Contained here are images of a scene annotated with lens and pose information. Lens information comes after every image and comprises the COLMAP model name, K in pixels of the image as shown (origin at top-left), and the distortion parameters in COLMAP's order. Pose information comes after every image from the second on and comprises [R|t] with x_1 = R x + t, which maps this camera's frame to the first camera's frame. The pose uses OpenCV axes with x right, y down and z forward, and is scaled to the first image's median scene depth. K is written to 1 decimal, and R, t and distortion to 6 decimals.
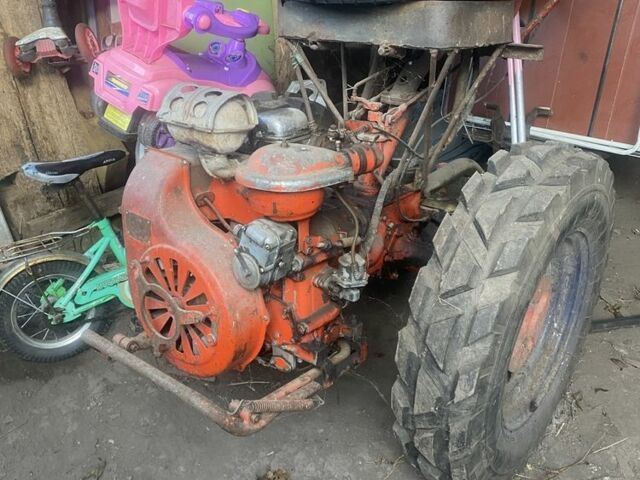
lens RADIAL K [[637.5, 0, 321.8], [0, 637.5, 231.3], [0, 0, 1]] dist [0.090270, -0.274908]
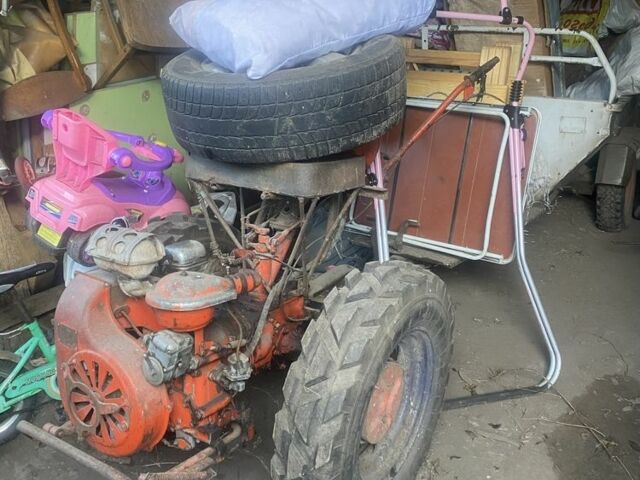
lens RADIAL K [[637.5, 0, 321.8], [0, 637.5, 231.3], [0, 0, 1]] dist [0.090270, -0.274908]
pose [[0.993820, -0.002980, 0.110962, 0.069547], [0.016471, 0.992532, -0.120866, -0.049154], [-0.109773, 0.121947, 0.986448, -0.317780]]
